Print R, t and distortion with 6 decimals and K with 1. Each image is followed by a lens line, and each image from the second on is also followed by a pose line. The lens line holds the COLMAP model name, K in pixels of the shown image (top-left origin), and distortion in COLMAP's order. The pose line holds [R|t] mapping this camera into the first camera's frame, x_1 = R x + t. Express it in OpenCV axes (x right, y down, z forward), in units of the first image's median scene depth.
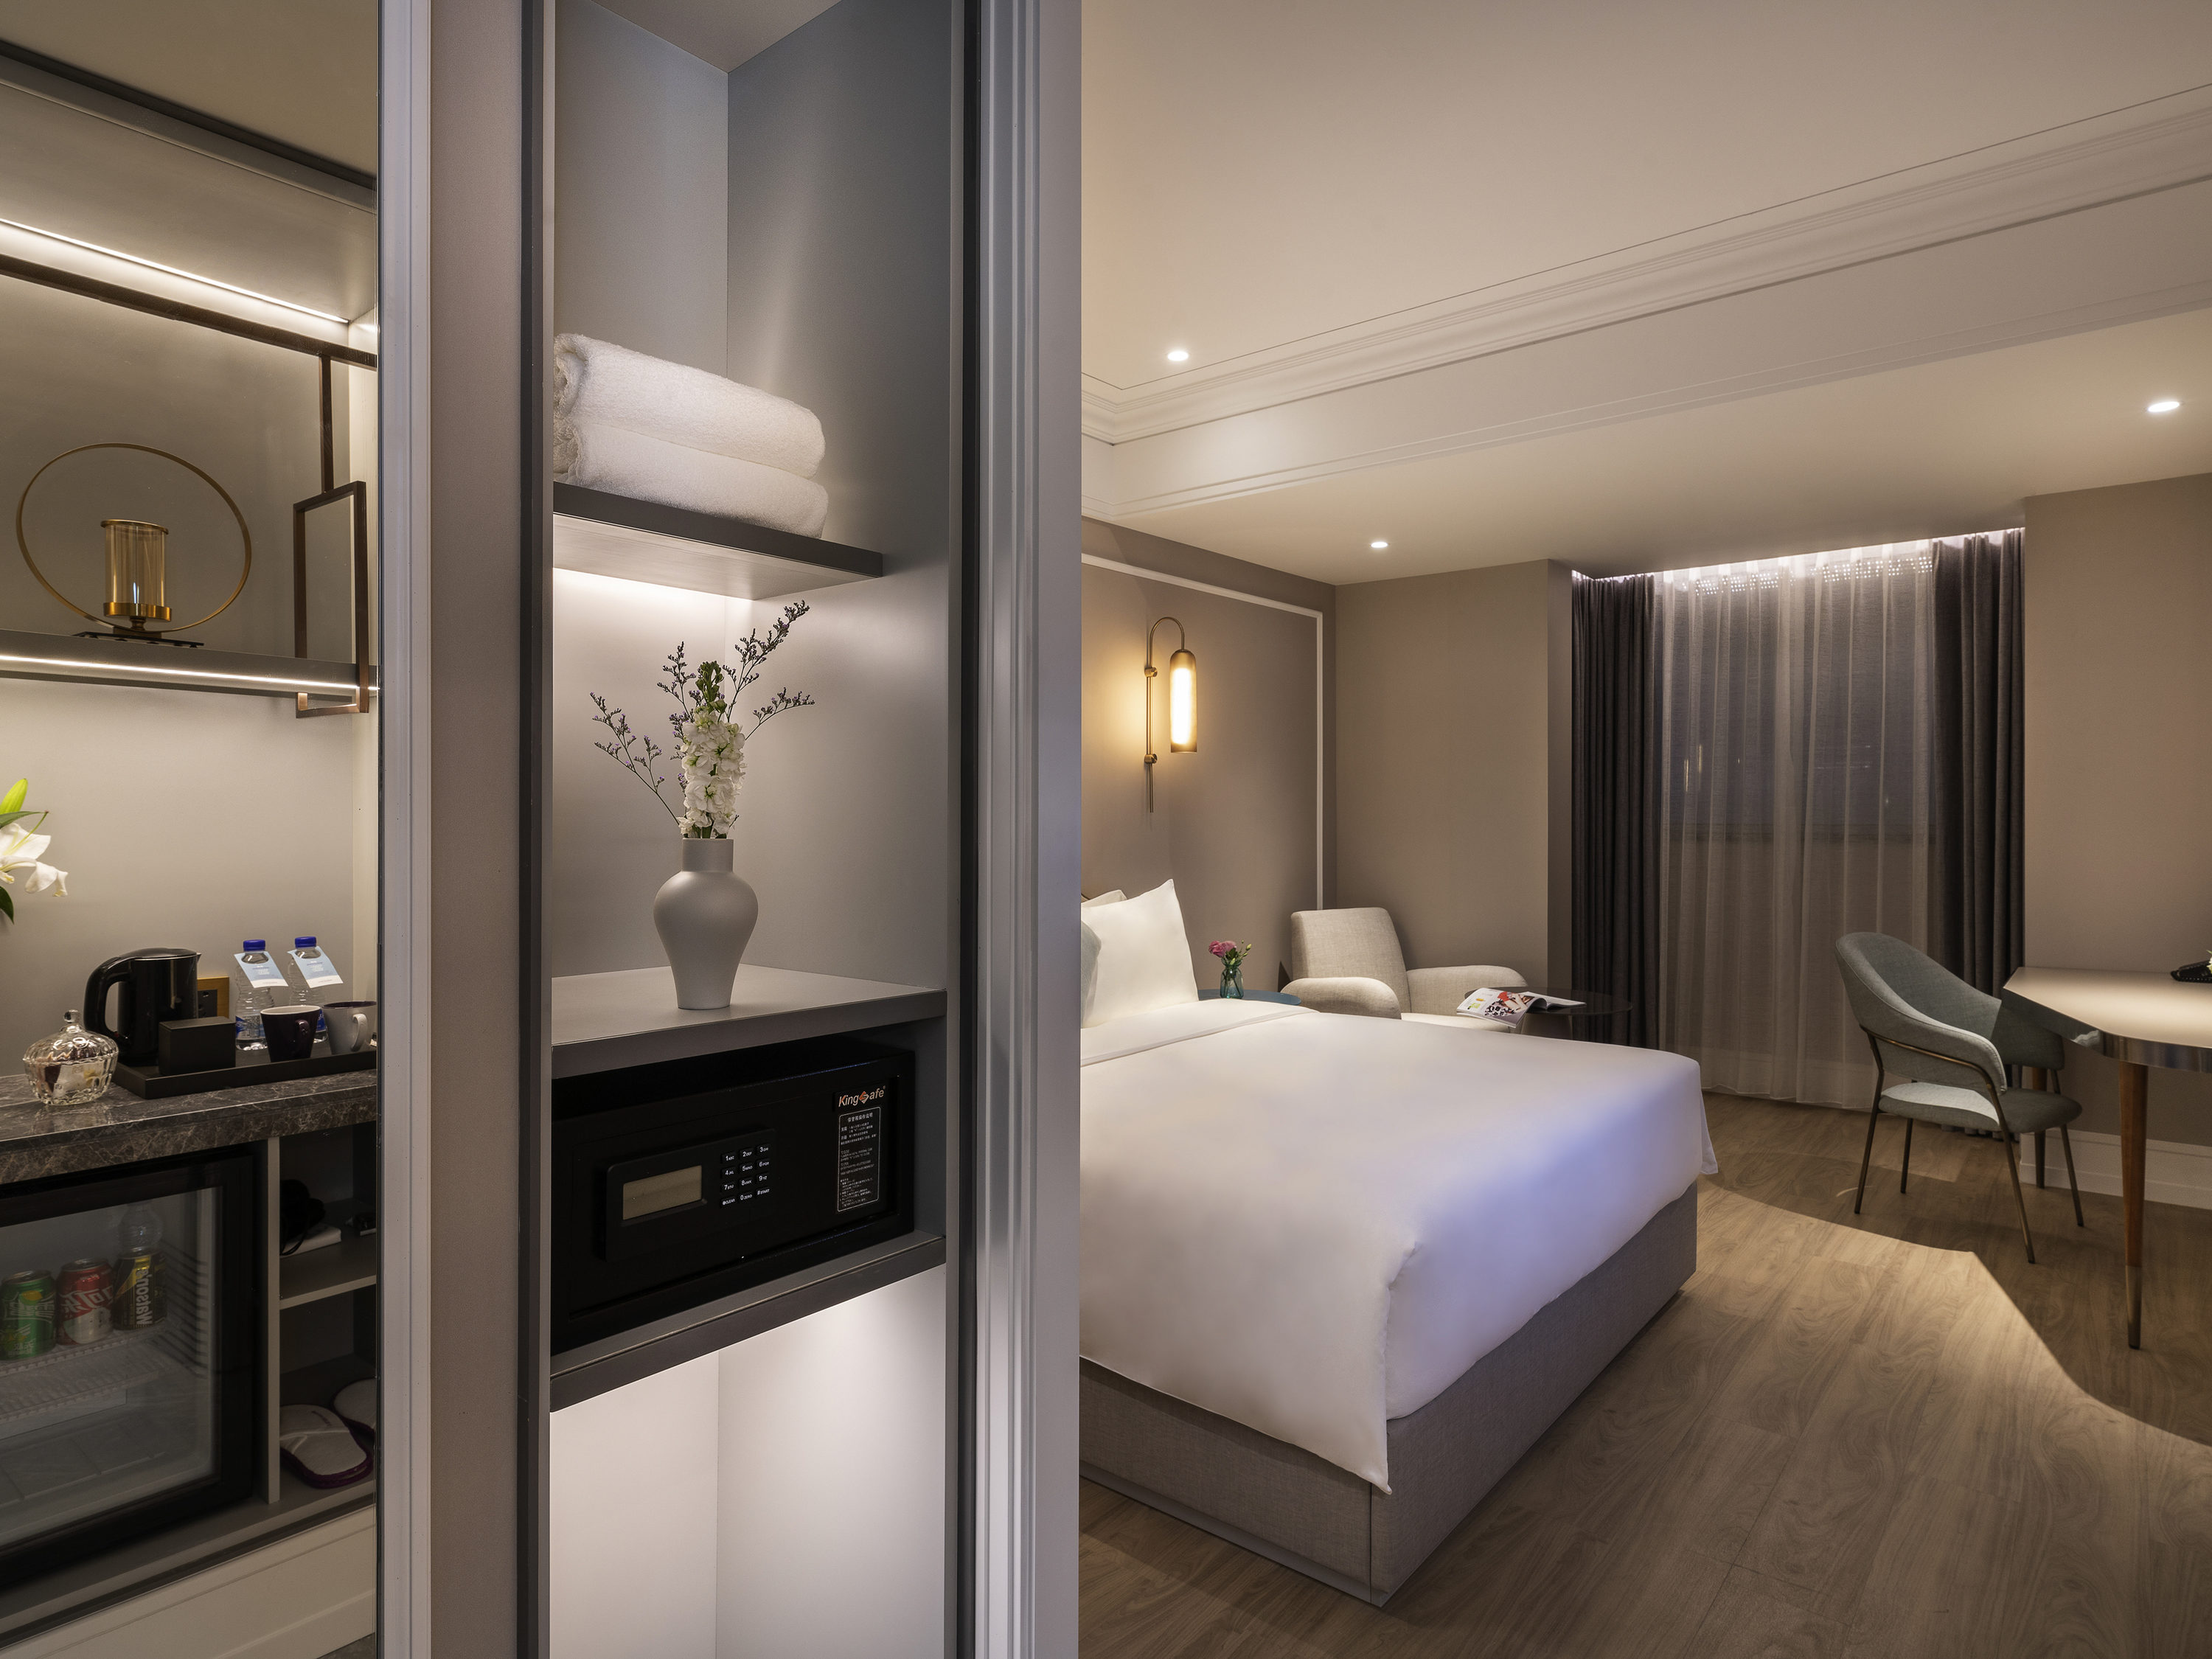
lens RADIAL K [[1256.6, 0, 1106.0], [0, 1256.6, 829.5], [0, 0, 1]] dist [-0.002038, -0.000077]
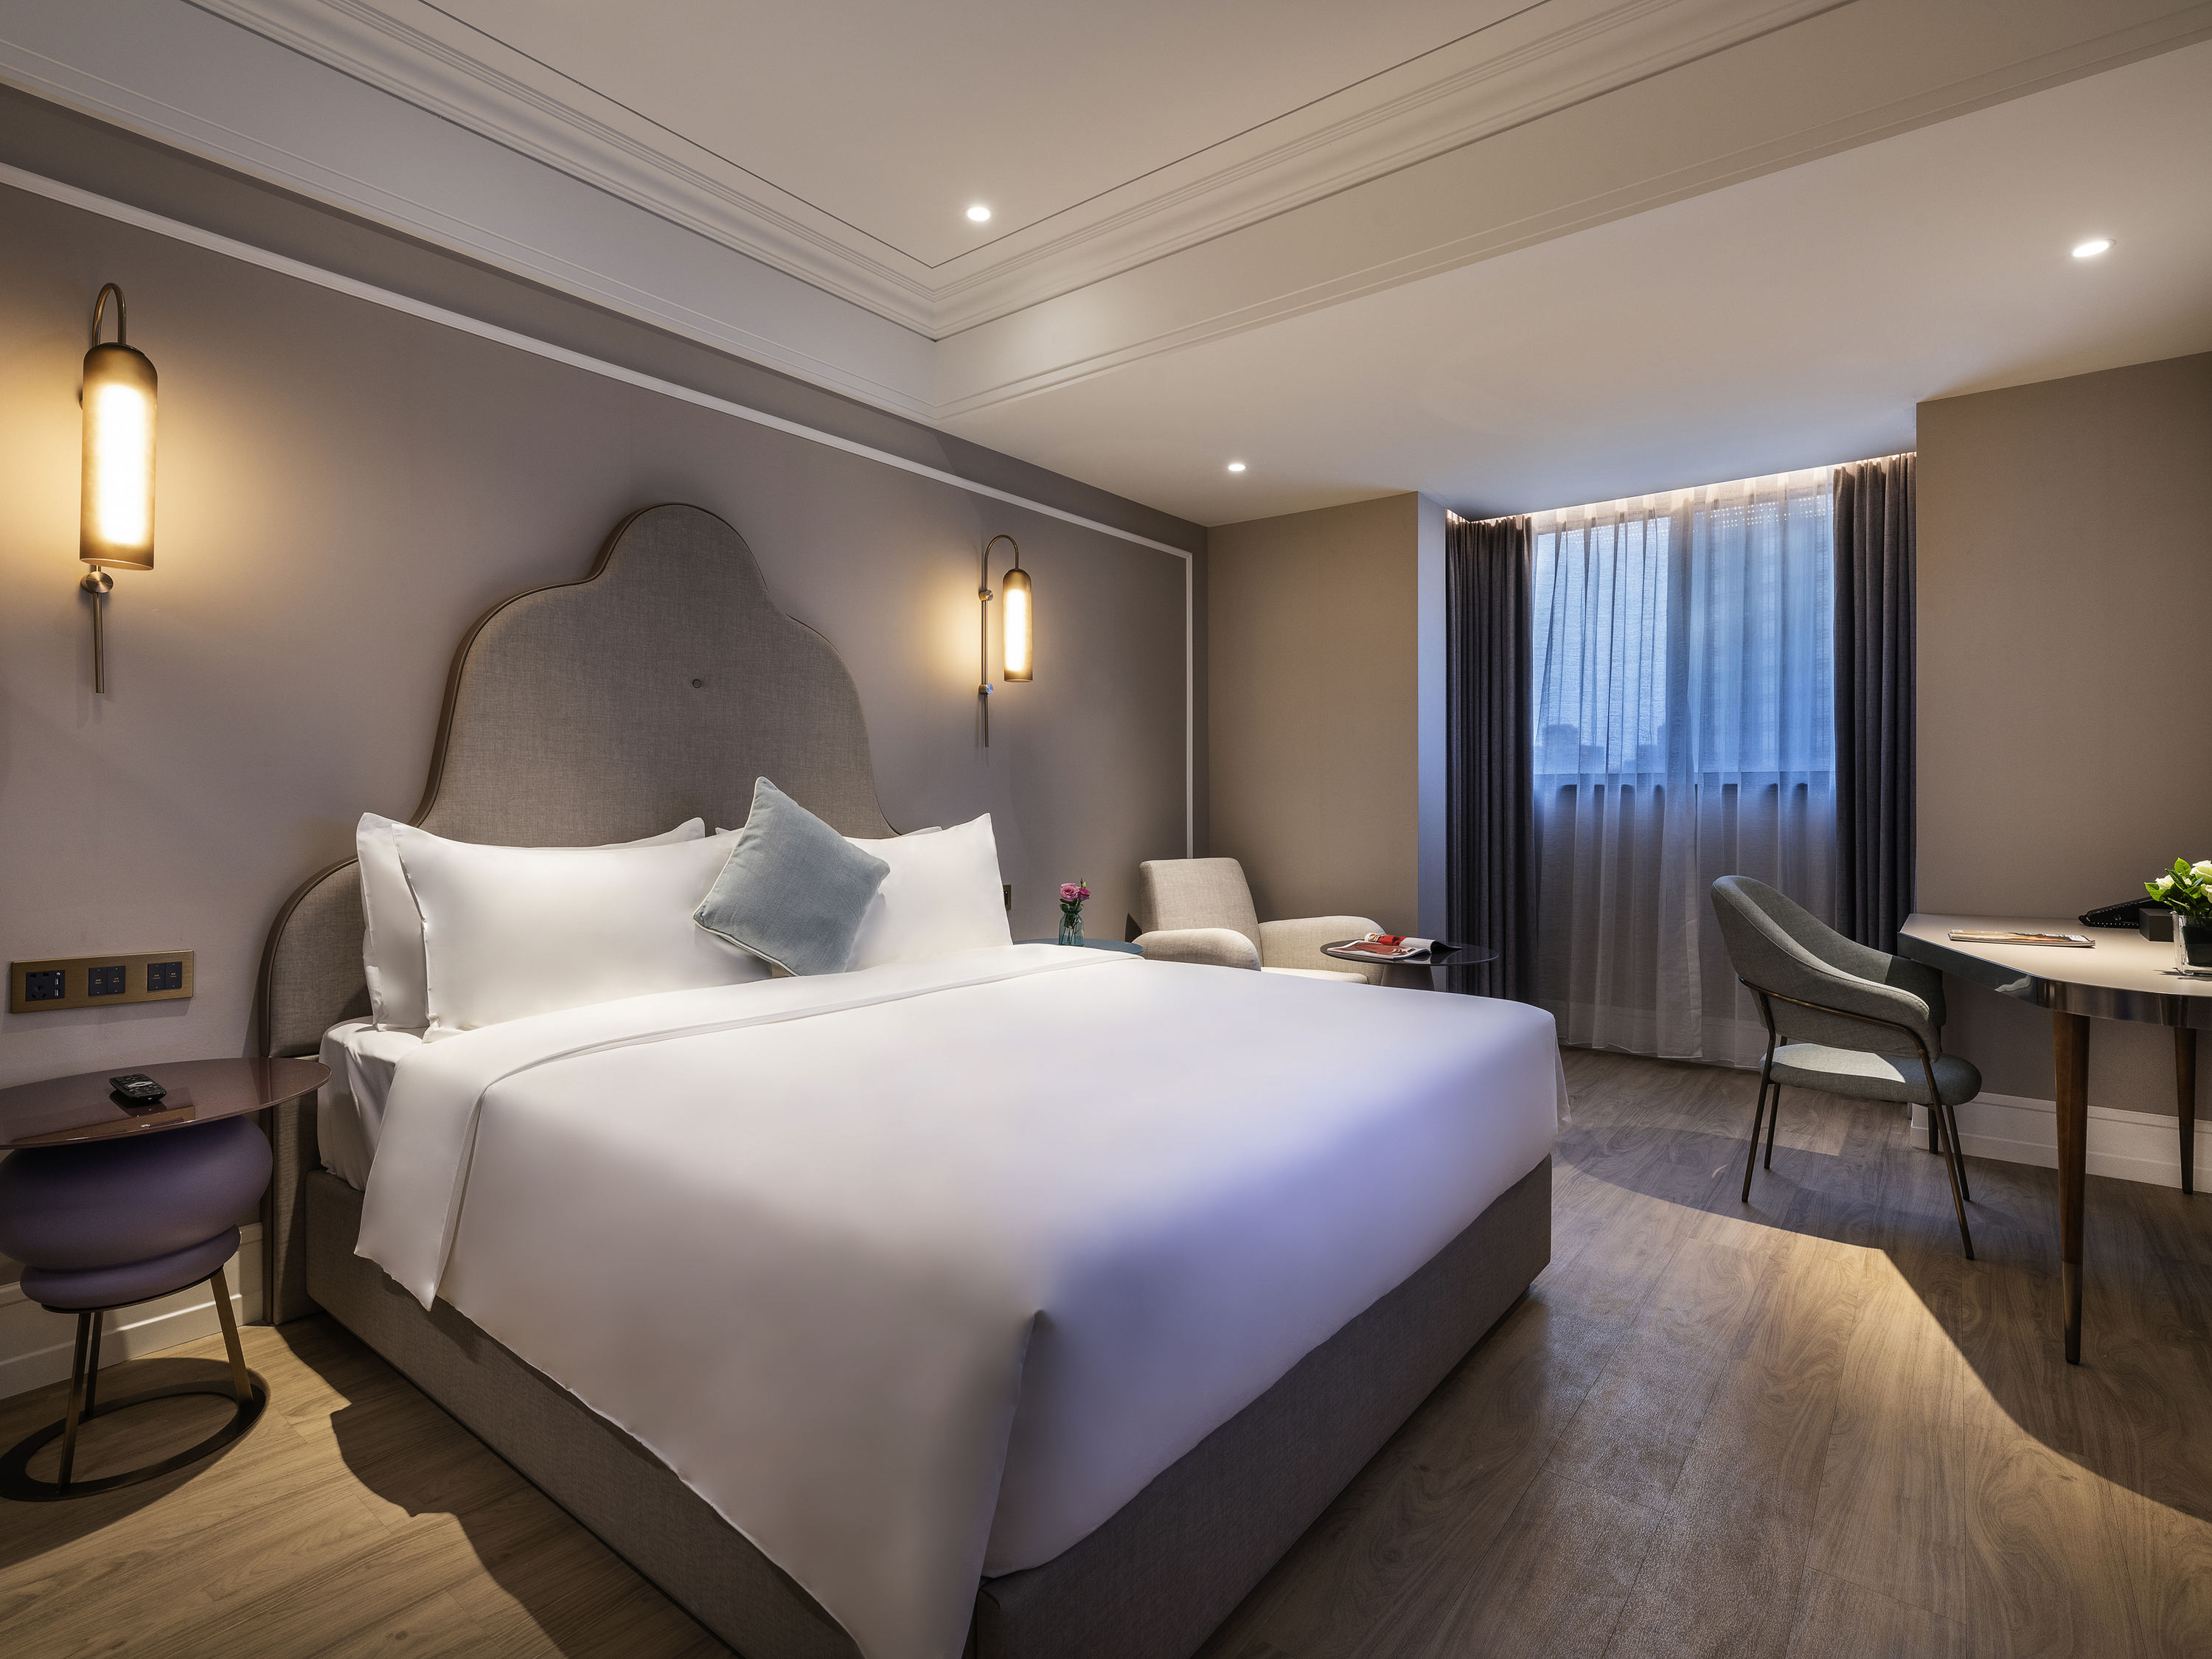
lens RADIAL K [[1109.5, 0, 1106.7], [0, 1109.5, 806.2], [0, 0, 1]] dist [-0.000363, -0.000383]
pose [[0.999704, 0.004793, 0.023864, 0.150321], [-0.004597, 0.999955, -0.008260, 0.051825], [-0.023903, 0.008148, 0.999681, 0.255422]]
